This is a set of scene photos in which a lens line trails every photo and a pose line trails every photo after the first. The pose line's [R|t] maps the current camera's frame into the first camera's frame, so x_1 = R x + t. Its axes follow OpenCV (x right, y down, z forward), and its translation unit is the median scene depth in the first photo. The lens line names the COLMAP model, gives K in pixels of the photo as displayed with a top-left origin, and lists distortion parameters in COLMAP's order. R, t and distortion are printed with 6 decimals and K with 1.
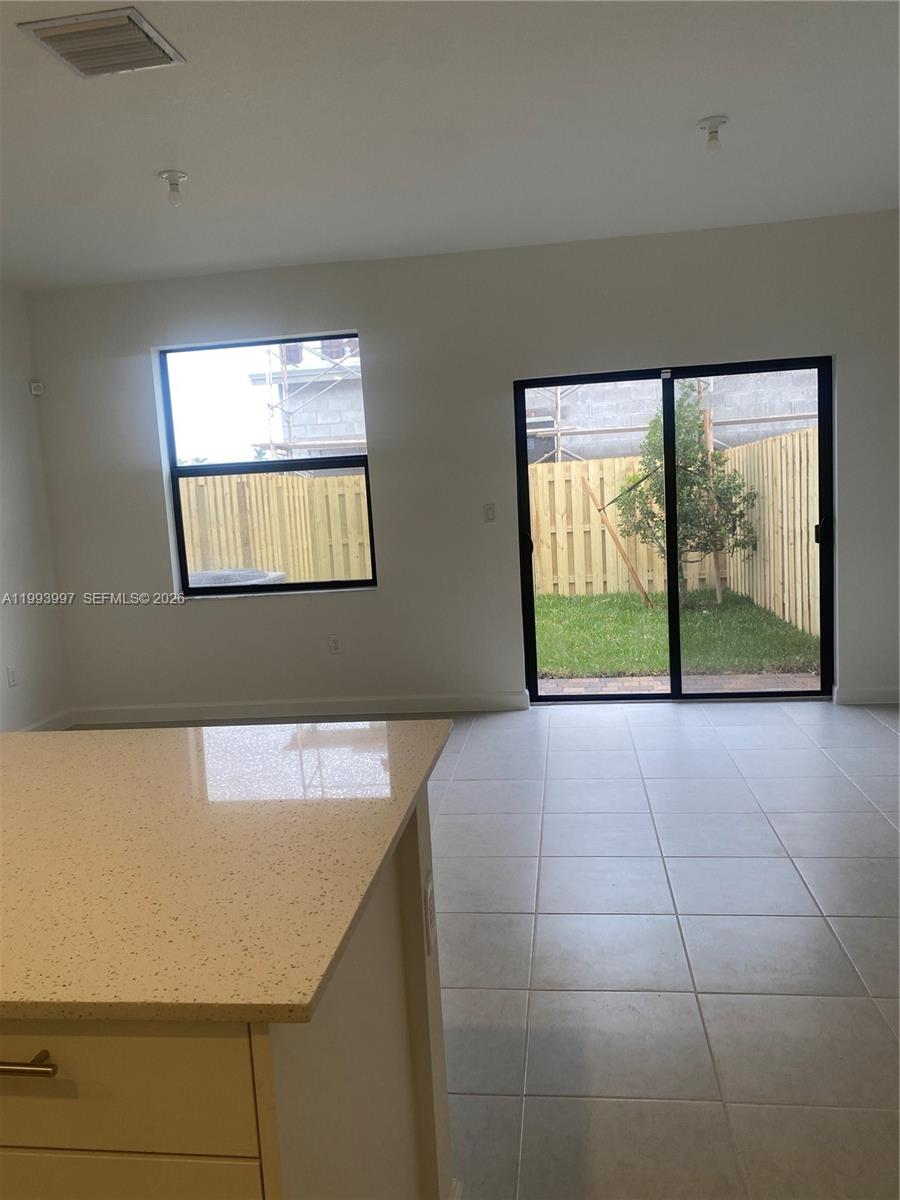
lens RADIAL K [[889.4, 0, 450.0], [0, 889.4, 600.0], [0, 0, 1]] dist [0.020621, -0.073994]
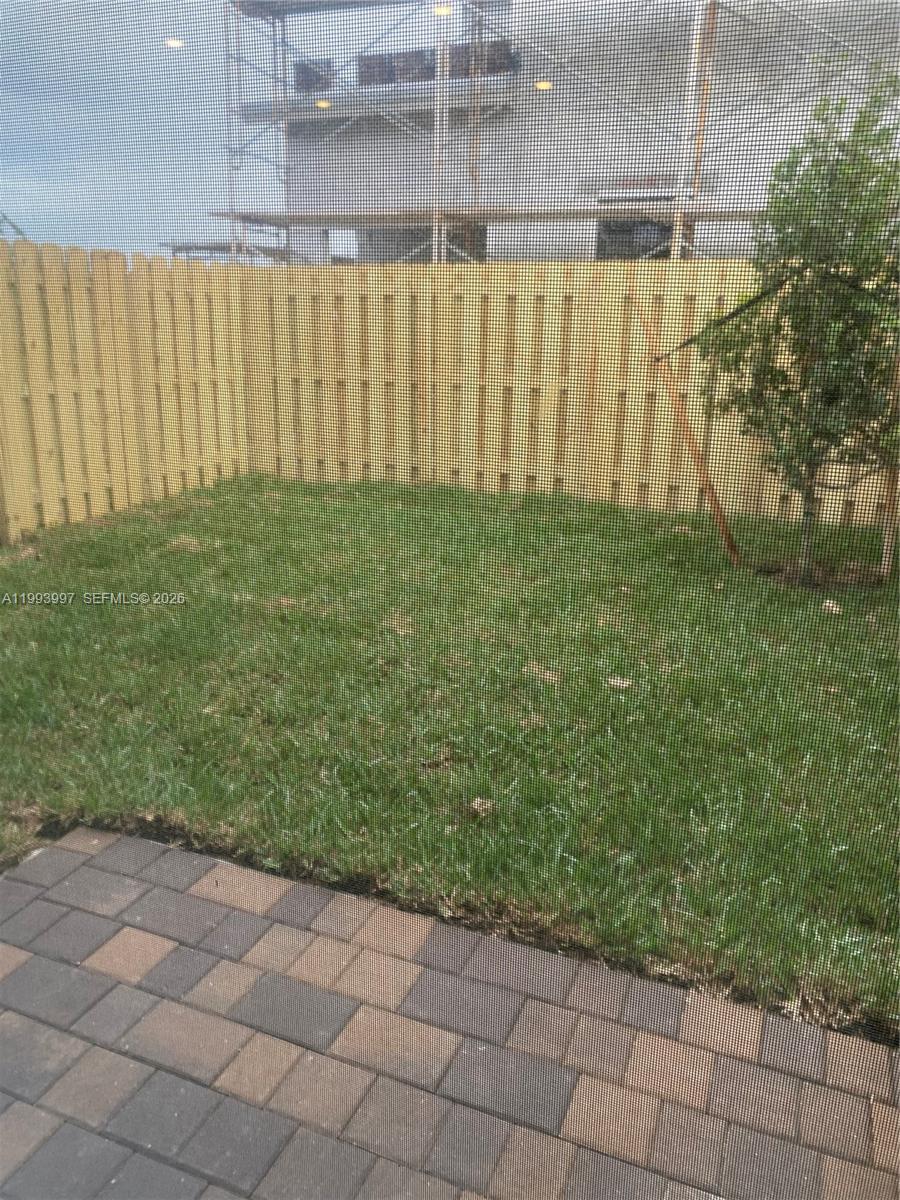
lens RADIAL K [[889.4, 0, 450.0], [0, 889.4, 600.0], [0, 0, 1]] dist [0.020621, -0.073994]
pose [[0.961083, 0.146458, -0.234245, 0.187018], [-0.099321, 0.974395, 0.201719, -0.056863], [0.257790, -0.170603, 0.951020, 0.461956]]
